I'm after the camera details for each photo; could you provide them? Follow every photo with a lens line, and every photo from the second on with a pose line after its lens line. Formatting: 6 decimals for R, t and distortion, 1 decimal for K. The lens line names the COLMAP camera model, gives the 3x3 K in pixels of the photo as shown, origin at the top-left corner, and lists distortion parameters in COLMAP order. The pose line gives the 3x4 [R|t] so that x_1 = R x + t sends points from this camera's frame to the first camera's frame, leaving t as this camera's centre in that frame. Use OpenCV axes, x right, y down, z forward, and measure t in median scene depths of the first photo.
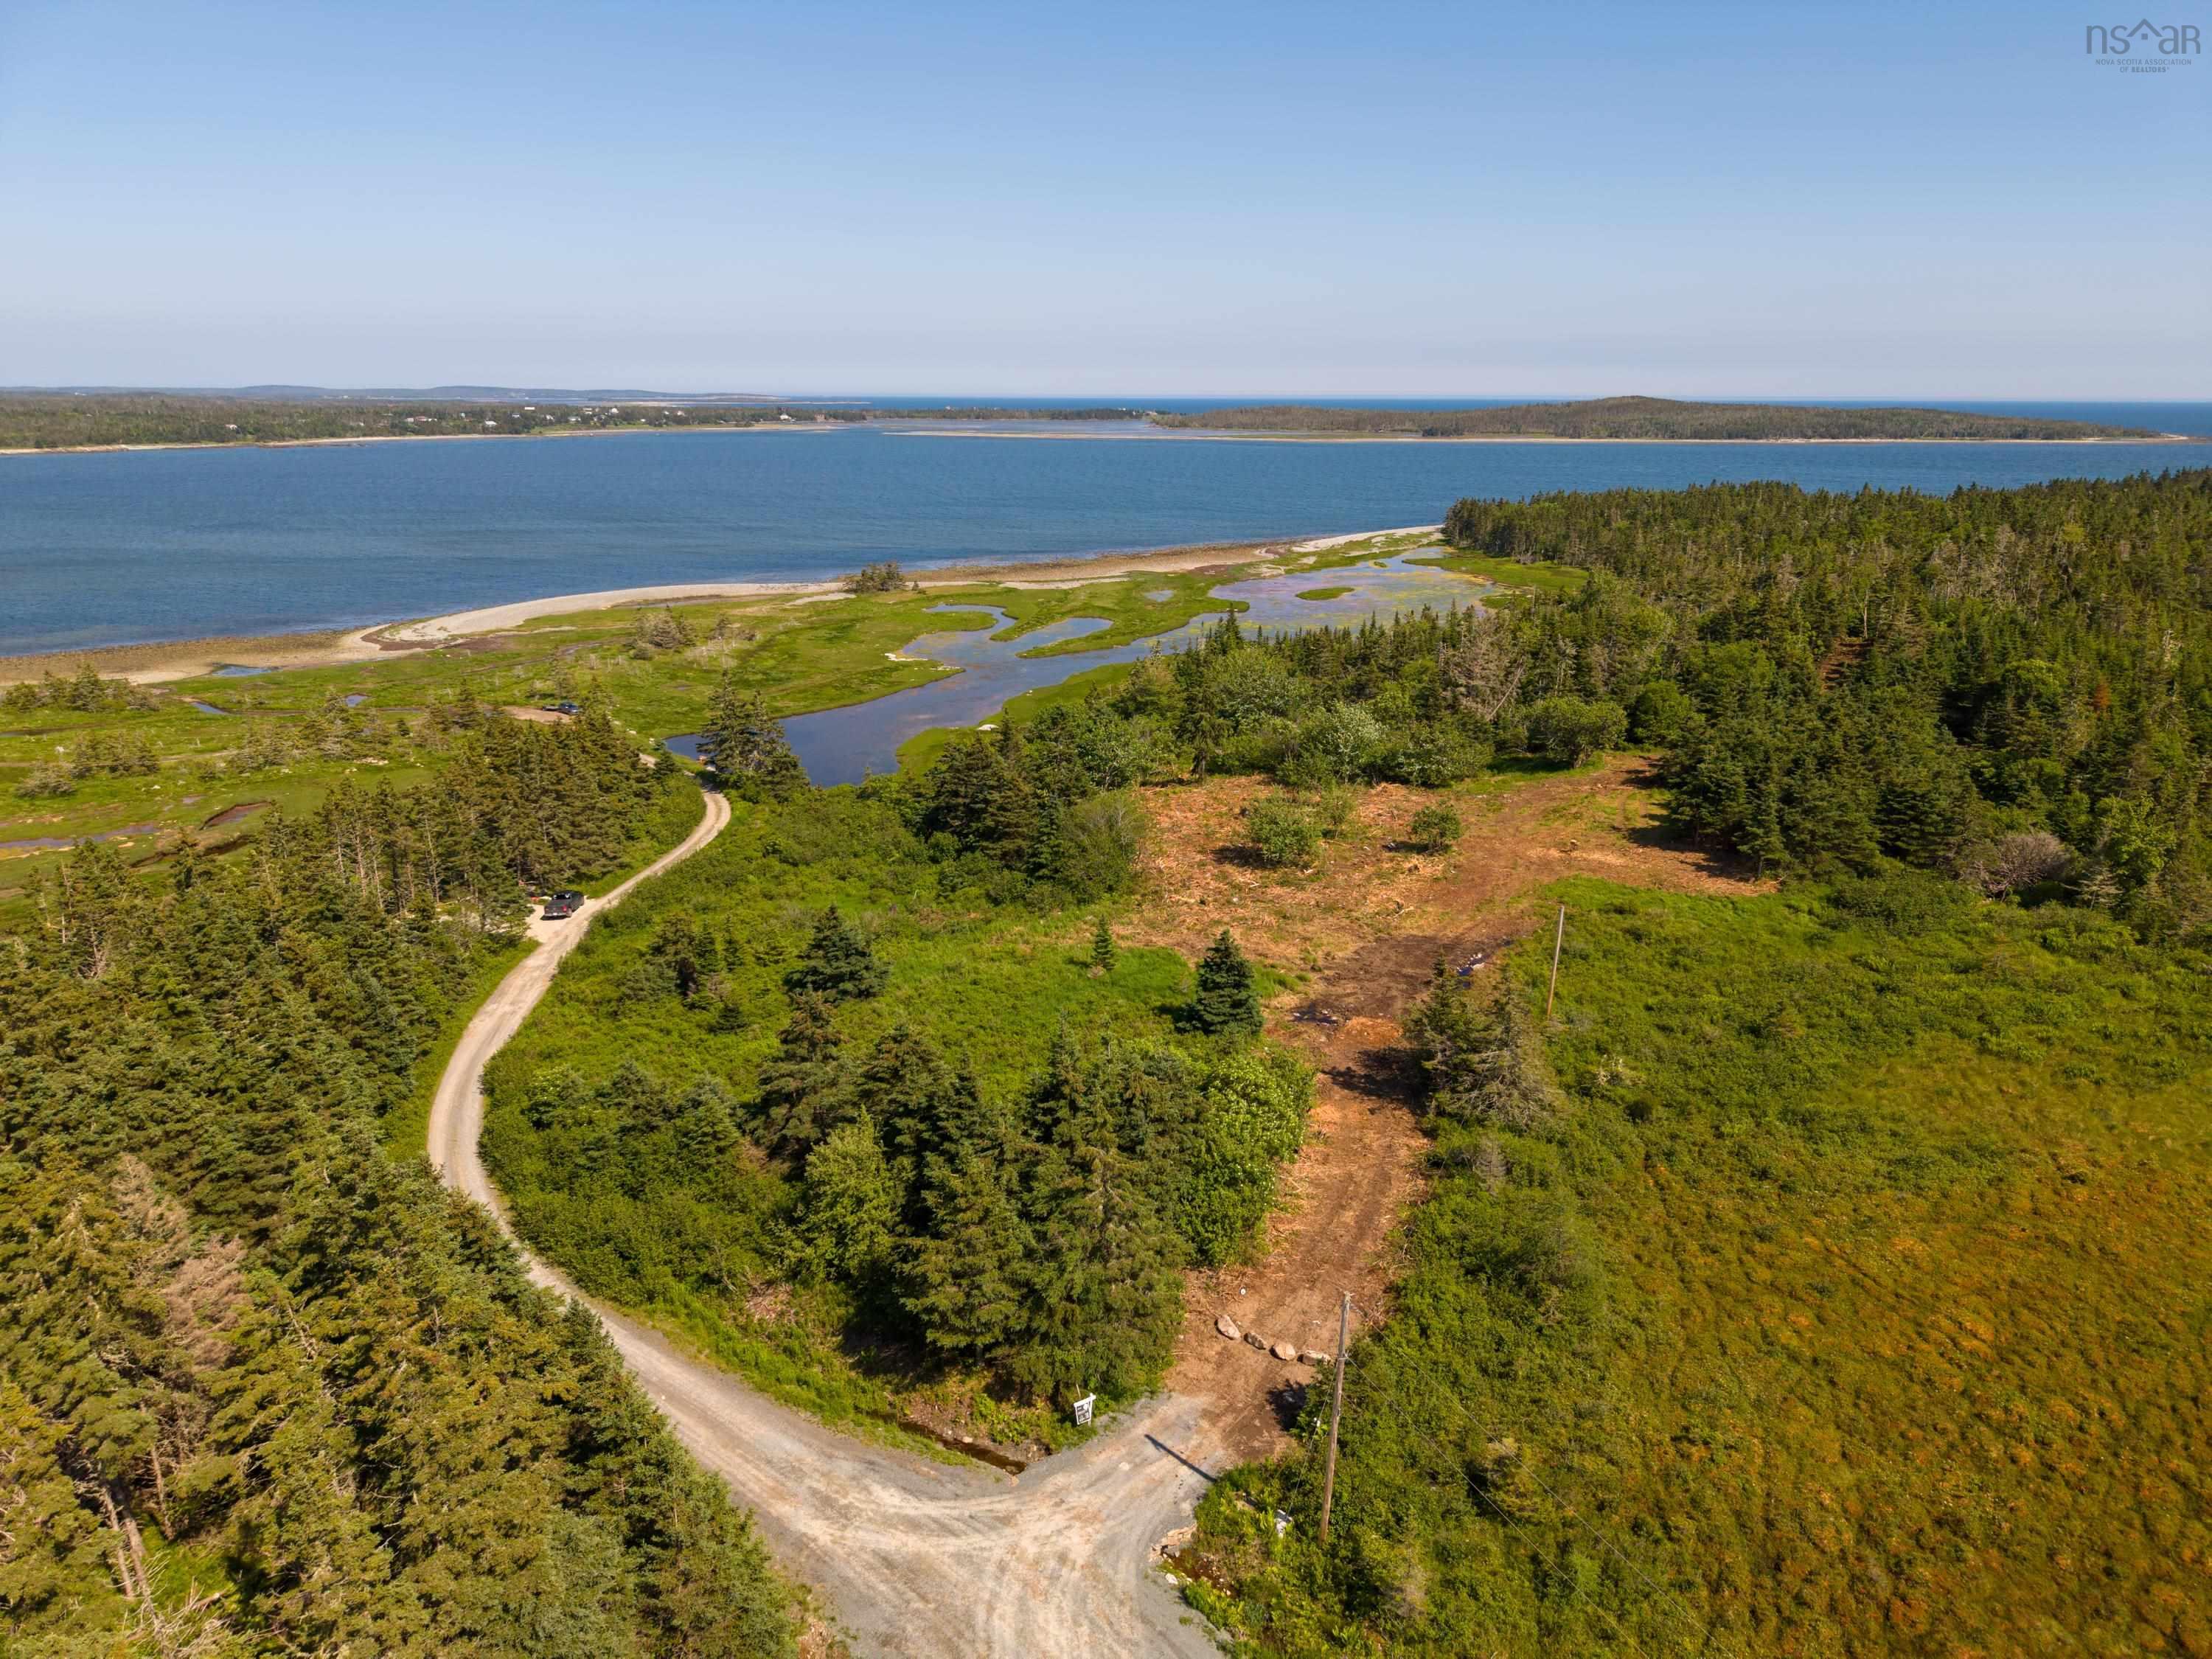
lens RADIAL K [[1474.3, 0, 1106.0], [0, 1474.3, 829.5], [0, 0, 1]] dist [0.046294, -0.037964]
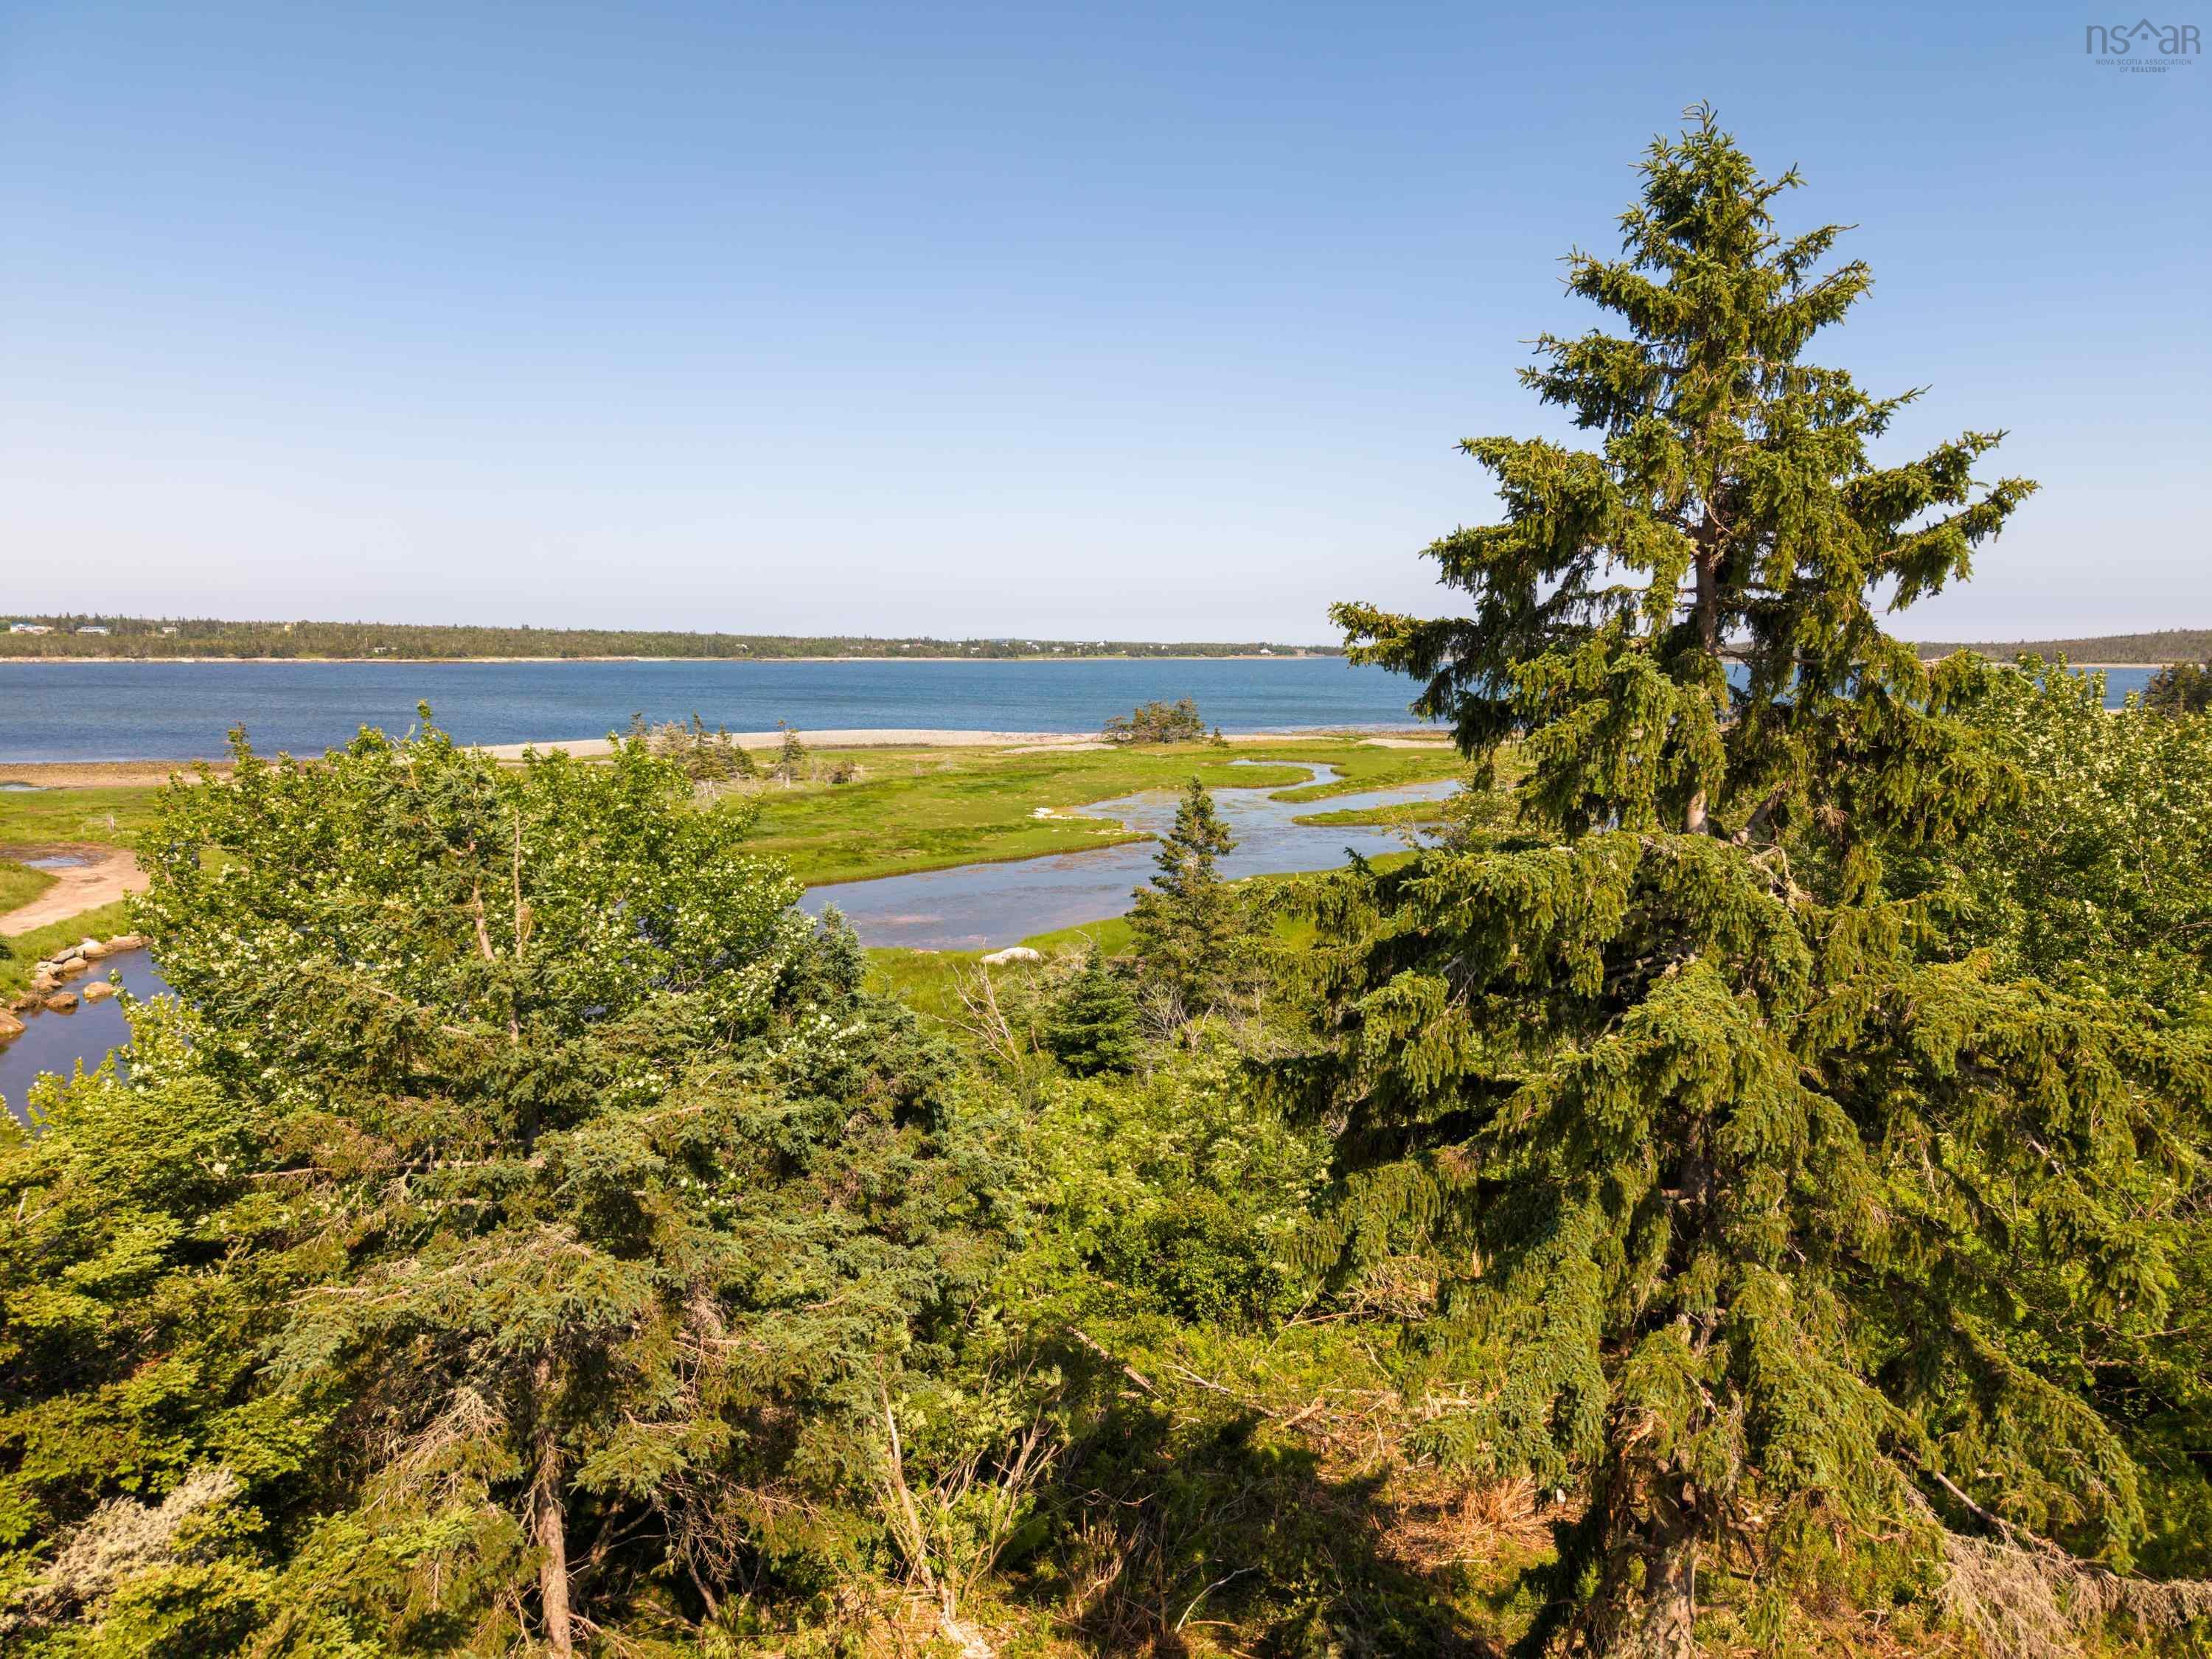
lens RADIAL K [[1488.0, 0, 1104.4], [0, 1488.0, 819.9], [0, 0, 1]] dist [0.038745, -0.034253]
pose [[0.946728, 0.040148, -0.319522, 0.047013], [-0.094116, 0.983374, -0.155299, -0.069174], [0.307974, 0.177098, 0.934766, 0.997527]]
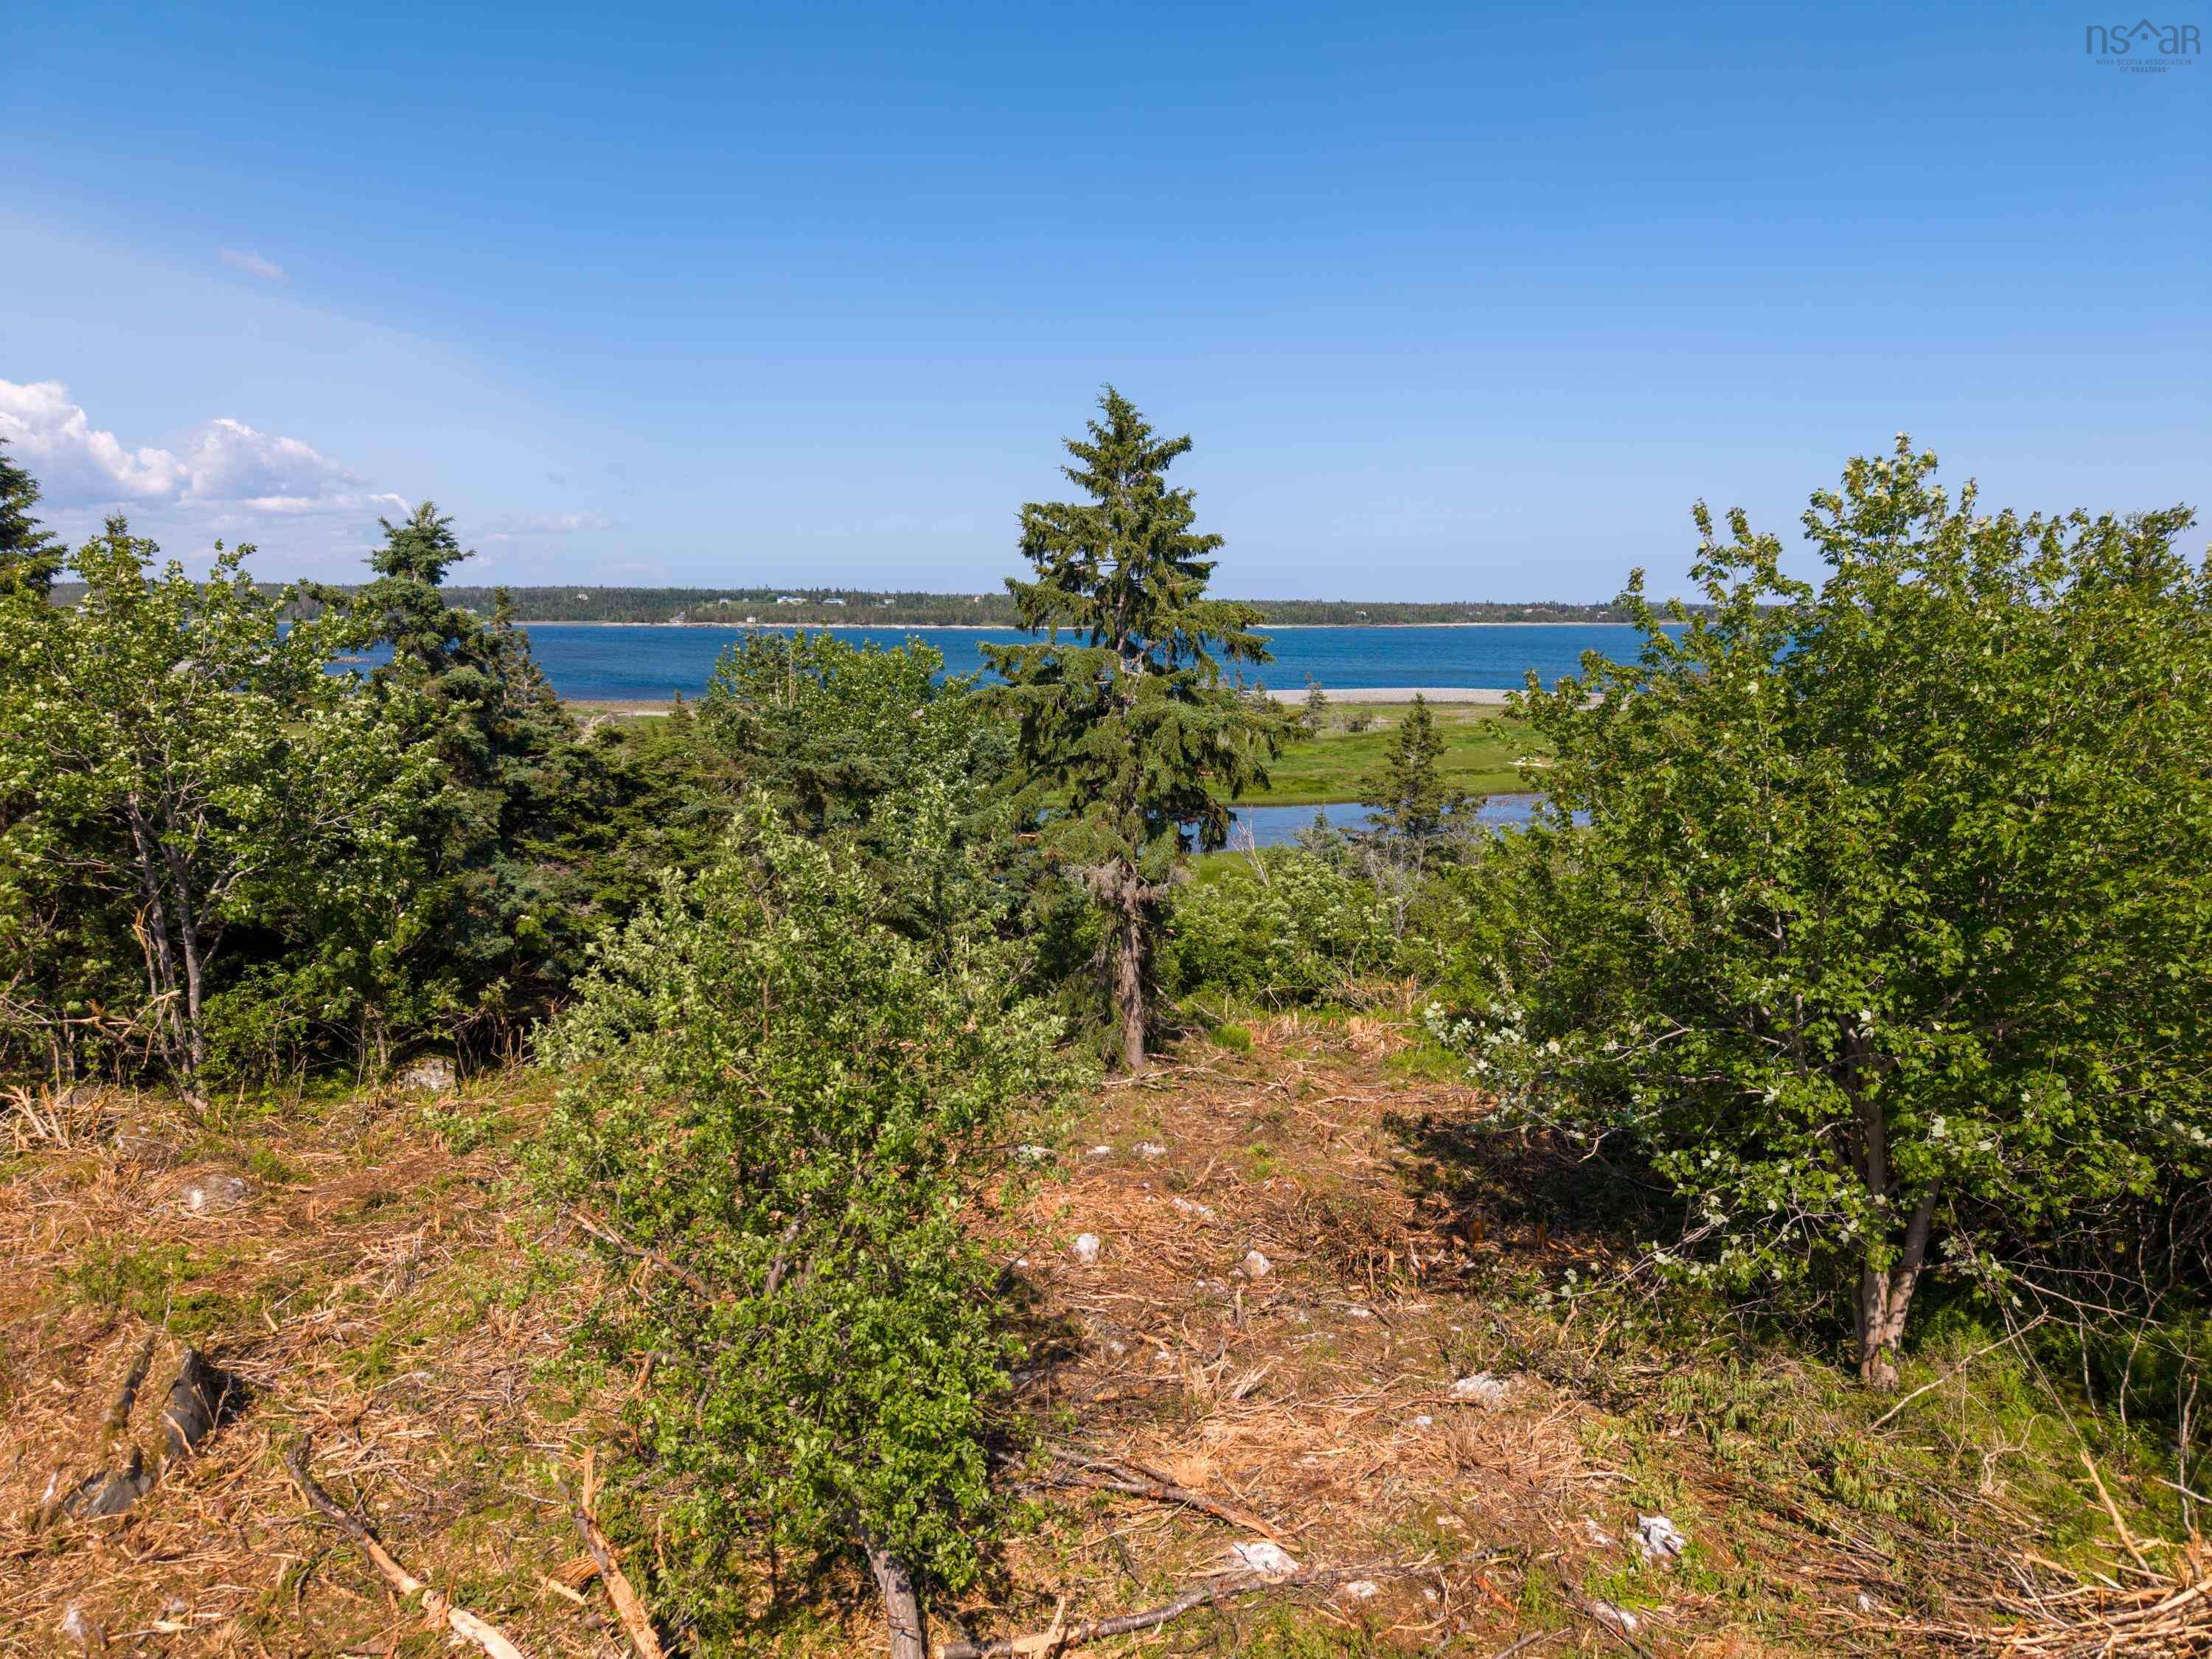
lens RADIAL K [[1488.0, 0, 1104.4], [0, 1488.0, 819.9], [0, 0, 1]] dist [0.038745, -0.034253]
pose [[0.737729, 0.093711, -0.668561, 0.187193], [-0.191258, 0.978757, -0.073854, -0.045692], [0.647438, 0.182352, 0.739981, 0.926549]]
